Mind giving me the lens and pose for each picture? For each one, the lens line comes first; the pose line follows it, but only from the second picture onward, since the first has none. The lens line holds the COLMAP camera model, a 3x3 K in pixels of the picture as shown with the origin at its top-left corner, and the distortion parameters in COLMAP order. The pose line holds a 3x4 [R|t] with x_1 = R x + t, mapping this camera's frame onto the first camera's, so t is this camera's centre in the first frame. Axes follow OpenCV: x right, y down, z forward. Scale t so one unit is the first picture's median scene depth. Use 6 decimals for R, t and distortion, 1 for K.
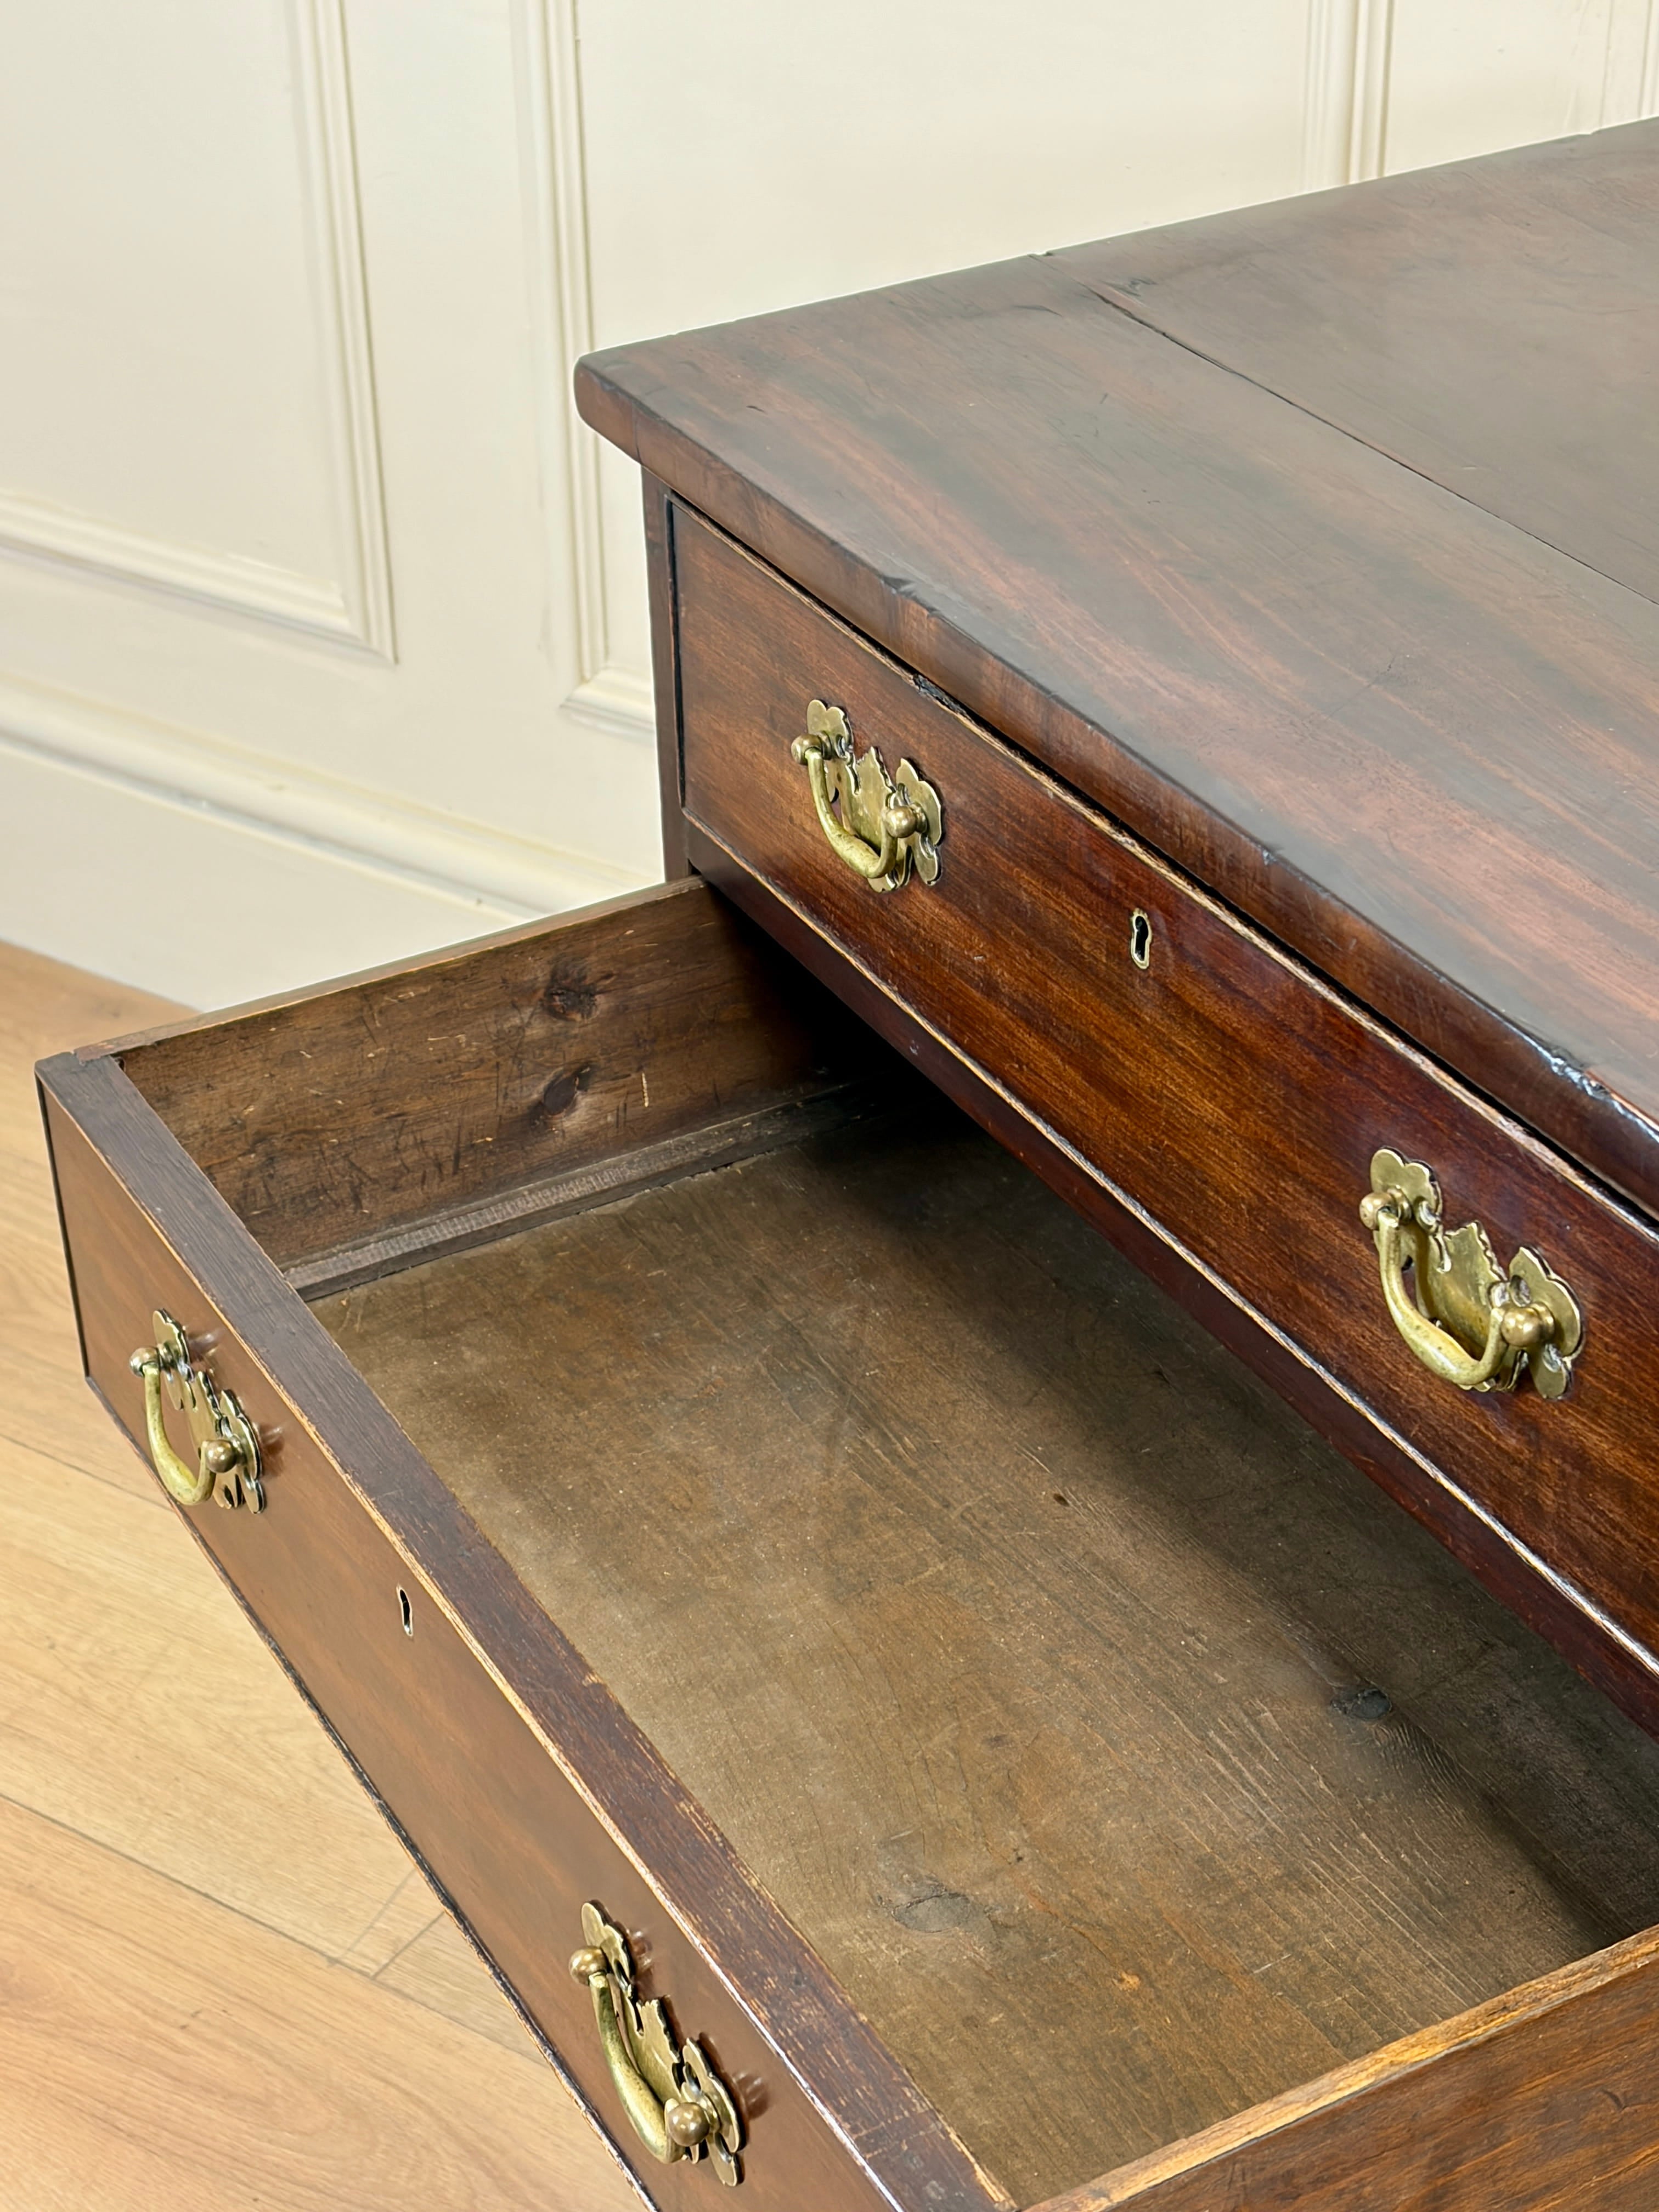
lens RADIAL K [[4009.4, 0, 823.4], [0, 4009.4, 1108.8], [0, 0, 1]] dist [0.266687, -1.115977]
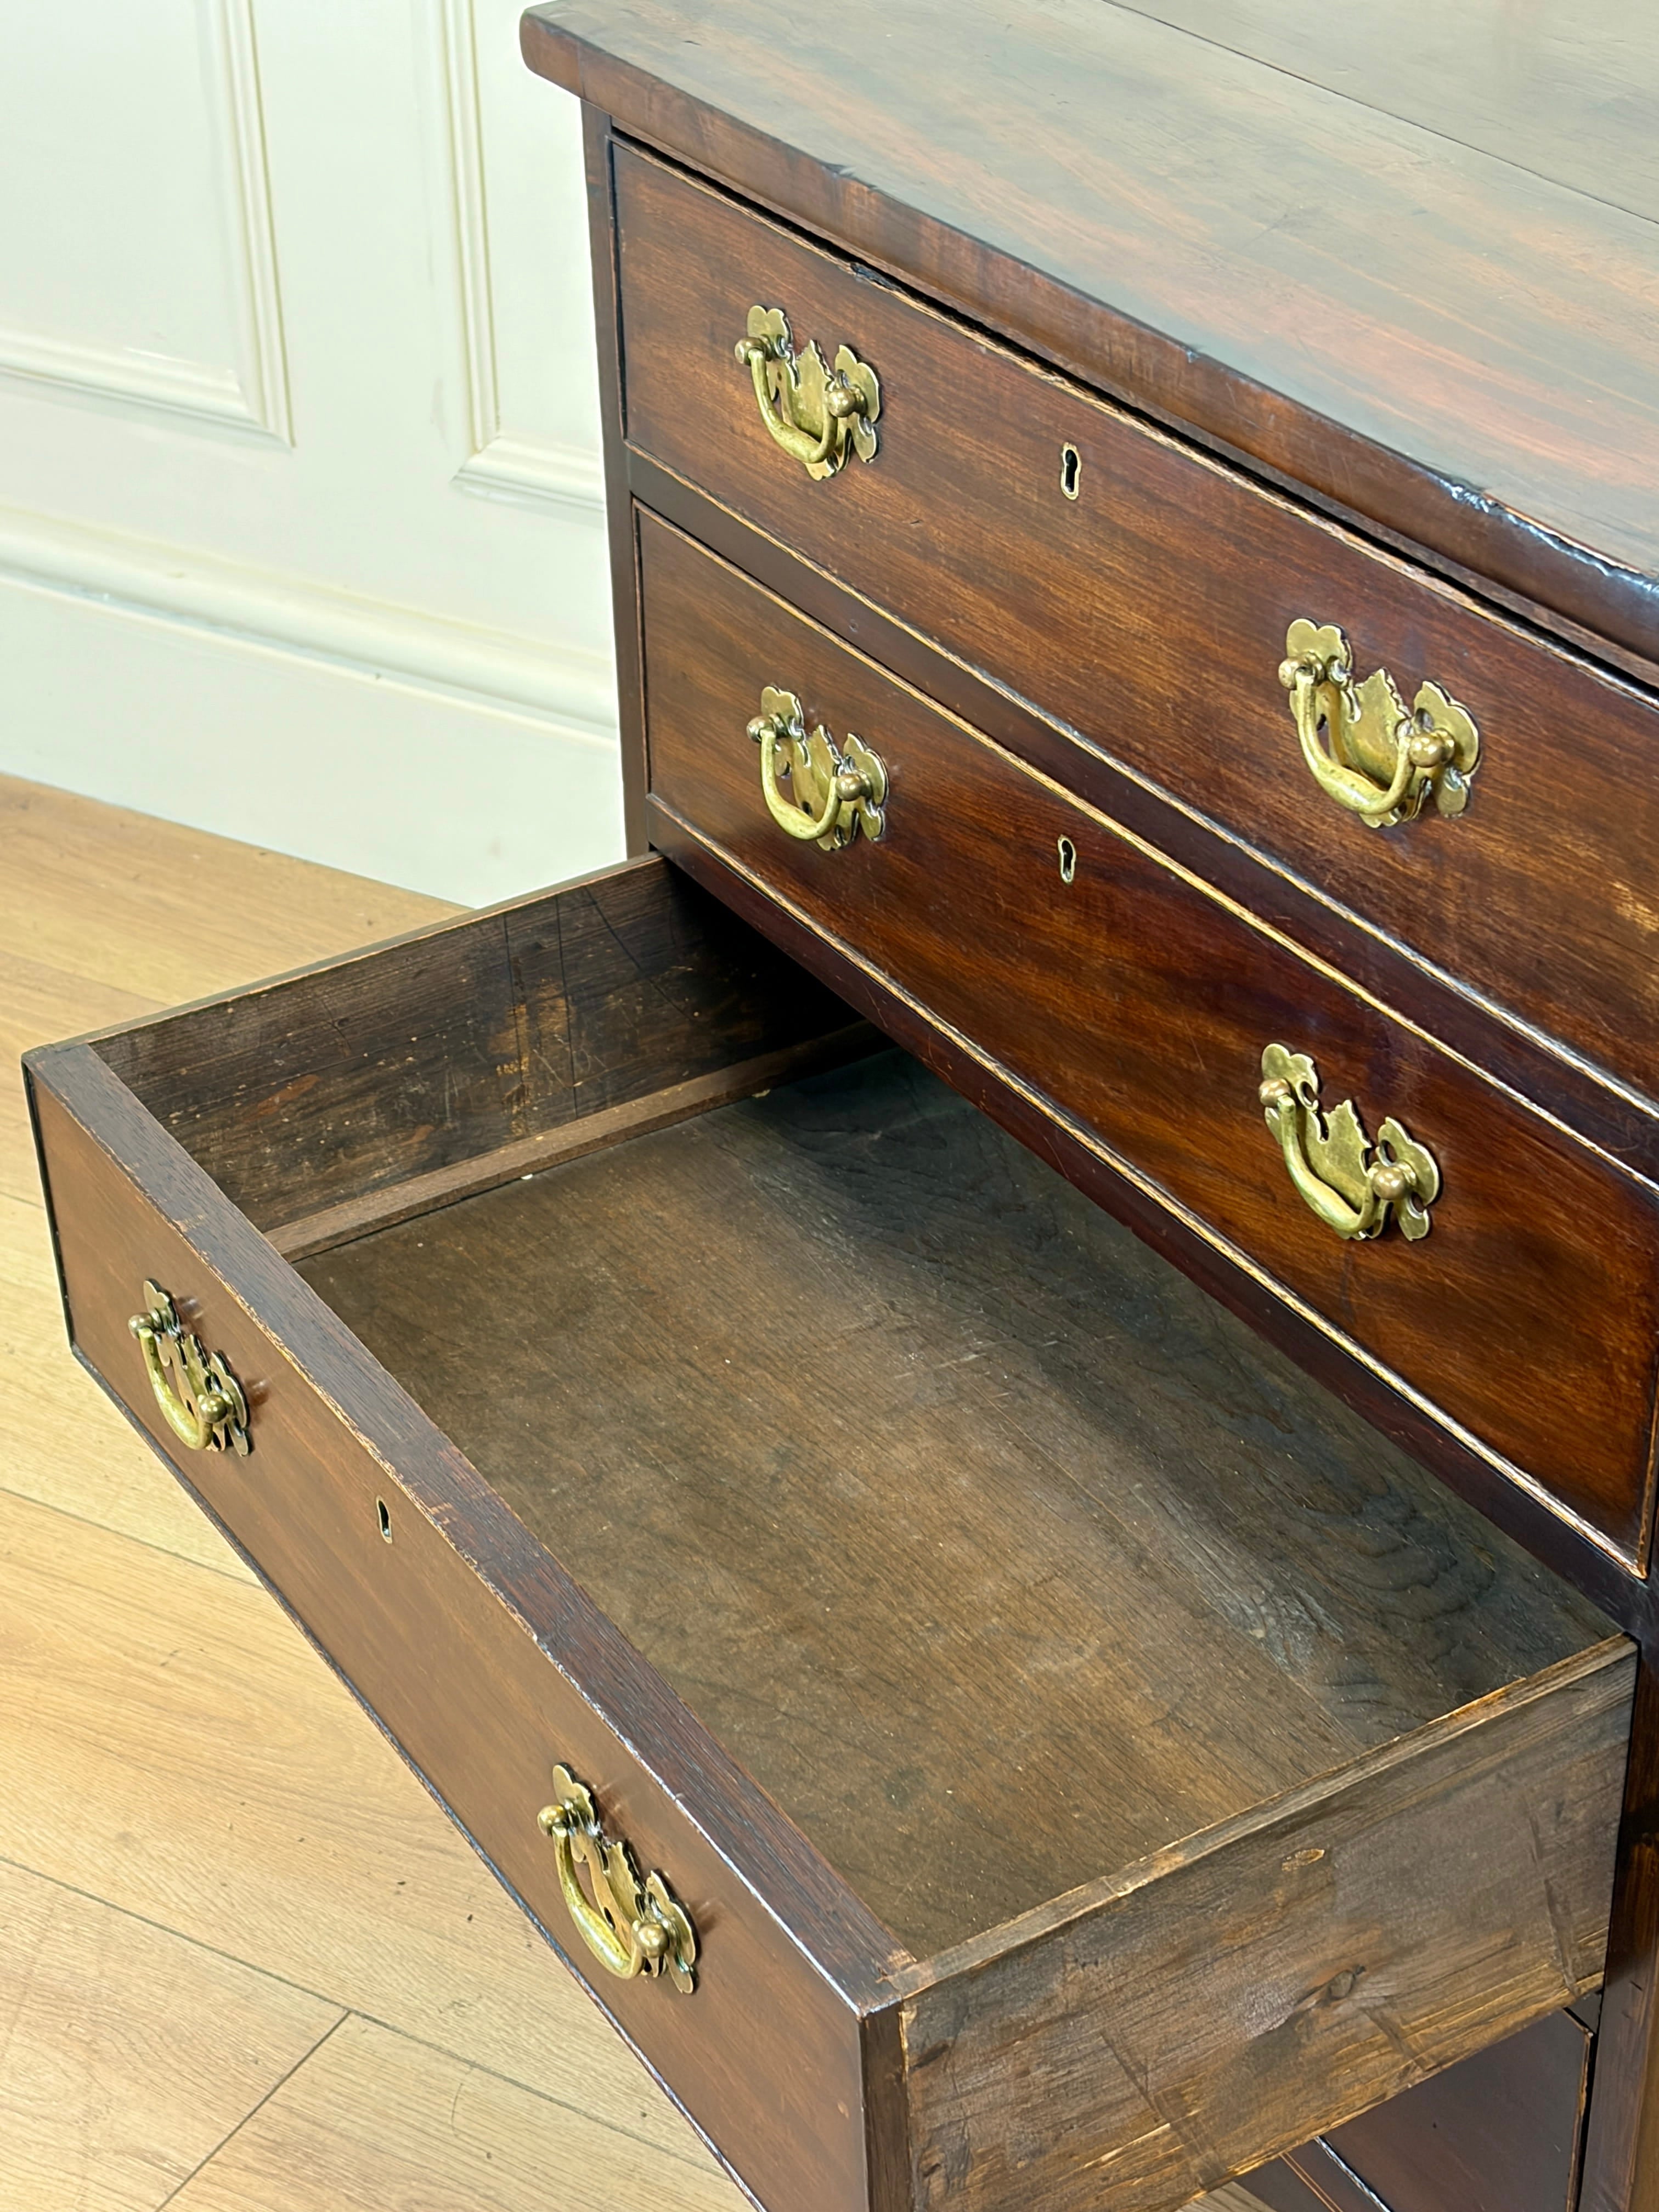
lens RADIAL K [[4009.4, 0, 823.4], [0, 4009.4, 1108.8], [0, 0, 1]] dist [0.266687, -1.115977]
pose [[0.998462, -0.029194, 0.047127, -0.046373], [0.029101, 0.999573, 0.002675, 0.126919], [-0.047185, -0.001300, 0.998885, -0.112627]]
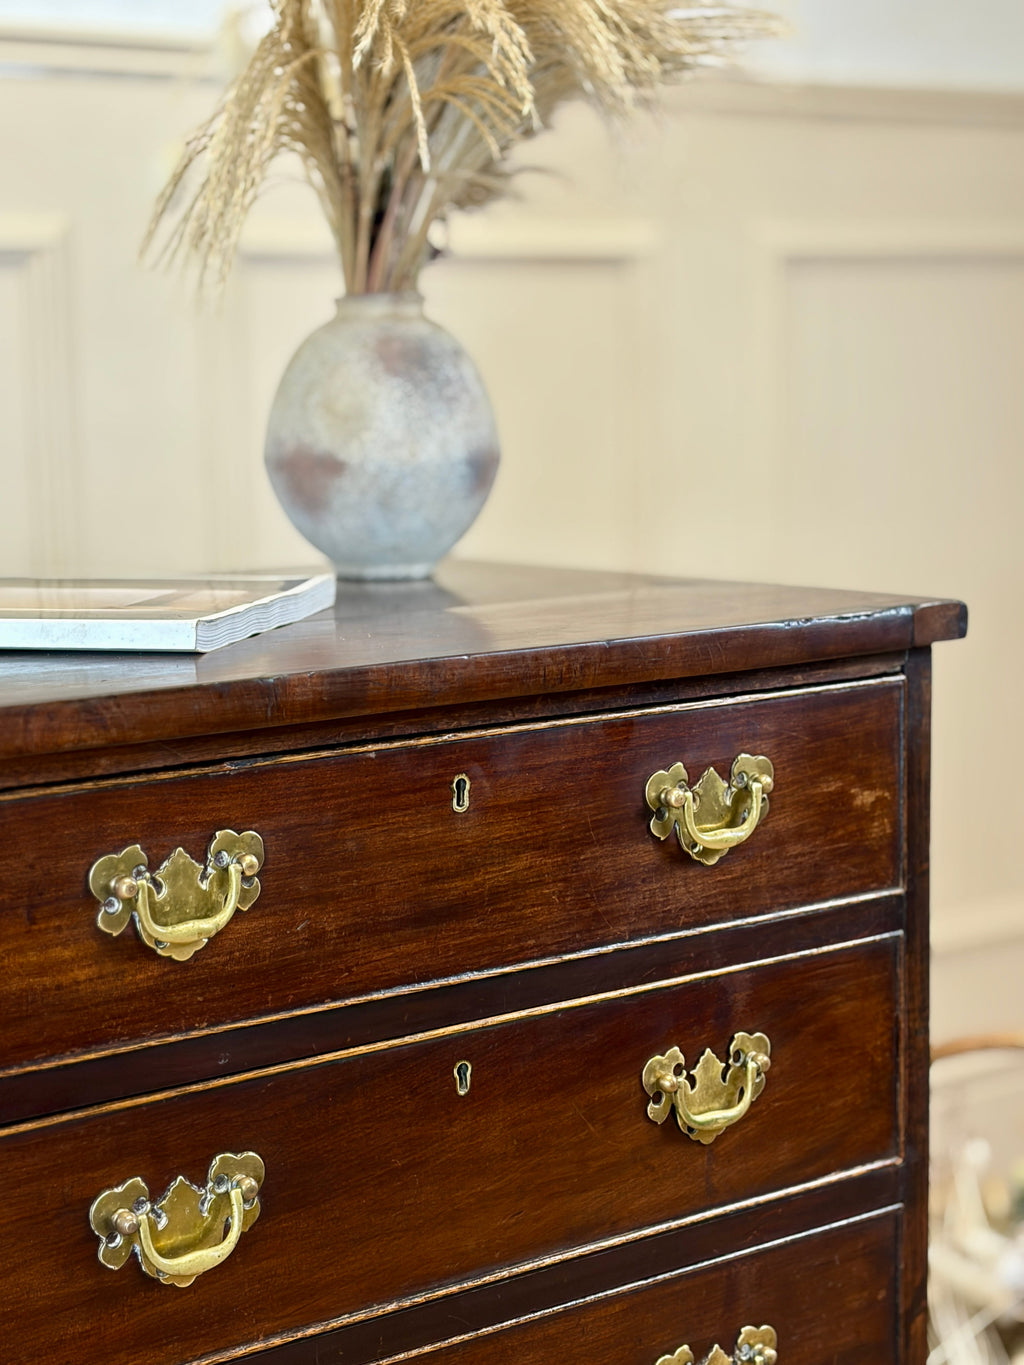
lens RADIAL K [[2562.2, 0, 509.2], [0, 2562.2, 689.3], [0, 0, 1]] dist [0.285095, -1.227014]
pose [[-0.164114, -0.107459, 0.980571, -0.958542], [0.530570, 0.828399, 0.179583, -0.256510], [-0.831602, 0.549734, -0.078937, 1.024807]]
